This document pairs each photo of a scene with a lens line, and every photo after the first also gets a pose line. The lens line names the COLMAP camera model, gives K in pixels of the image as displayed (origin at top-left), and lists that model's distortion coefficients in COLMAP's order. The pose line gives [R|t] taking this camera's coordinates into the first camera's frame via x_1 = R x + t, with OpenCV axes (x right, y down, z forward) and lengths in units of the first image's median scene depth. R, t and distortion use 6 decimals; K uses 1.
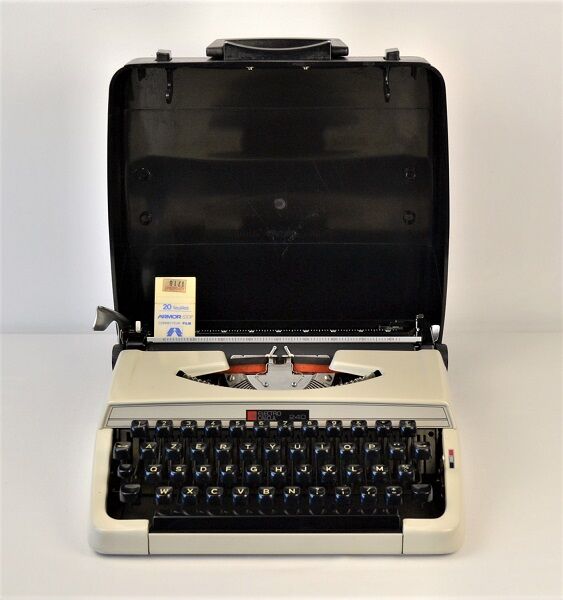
lens RADIAL K [[1348.4, 0, 281.5], [0, 1348.4, 300.0], [0, 0, 1]] dist [0.714910, 0.016511]
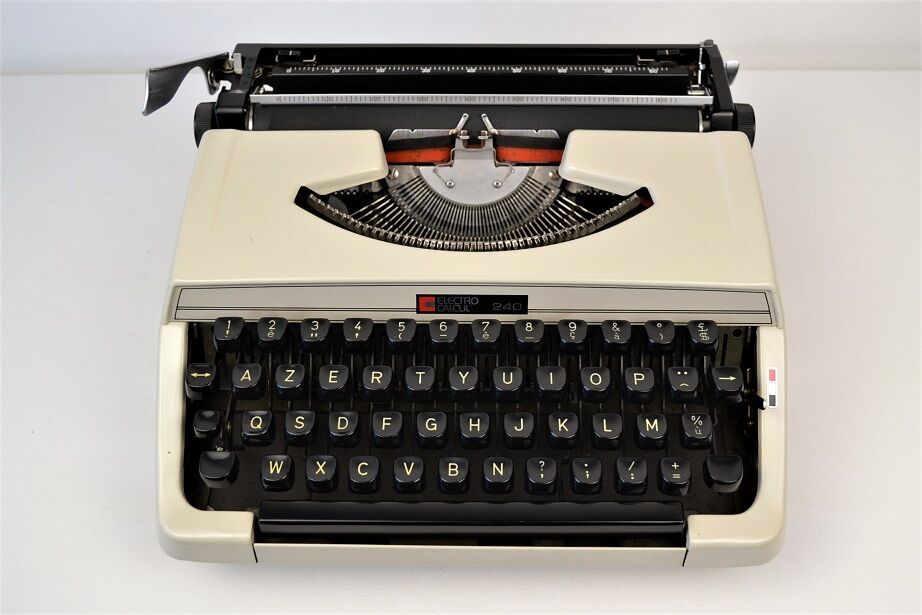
lens RADIAL K [[1023.9, 0, 461.0], [0, 1023.9, 307.5], [0, 0, 1]] dist [-0.077320, -0.000552]
pose [[0.999998, -0.000288, -0.001732, -0.006901], [0.001100, 0.871571, 0.490267, -0.122103], [0.001369, -0.490268, 0.871570, 0.629800]]
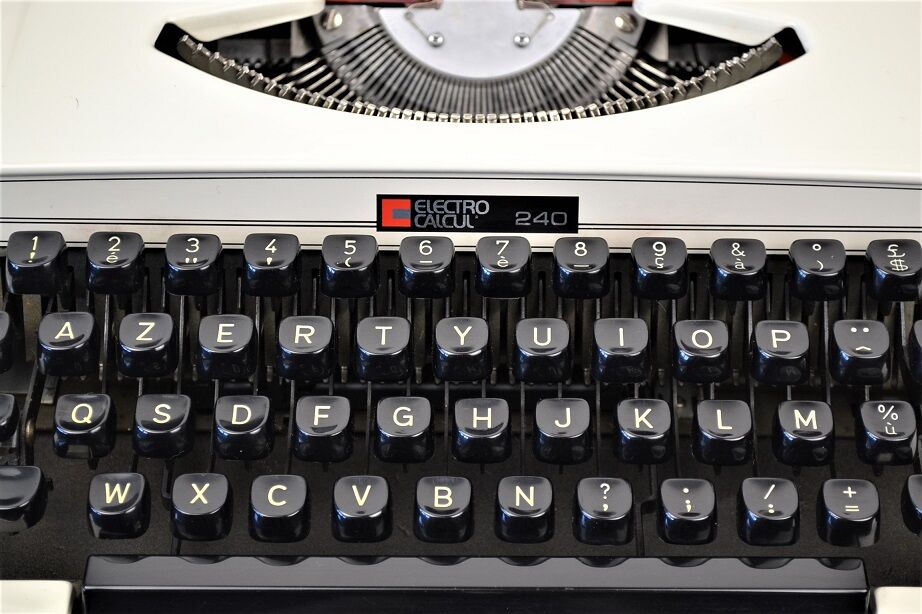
lens RADIAL K [[2228.9, 0, 461.0], [0, 2228.9, 307.0], [0, 0, 1]] dist [0.022938, -0.013356]
pose [[0.999929, 0.005148, 0.010759, -0.012236], [-0.008766, 0.928897, 0.370233, -0.084335], [-0.008088, -0.370301, 0.928876, 0.517383]]
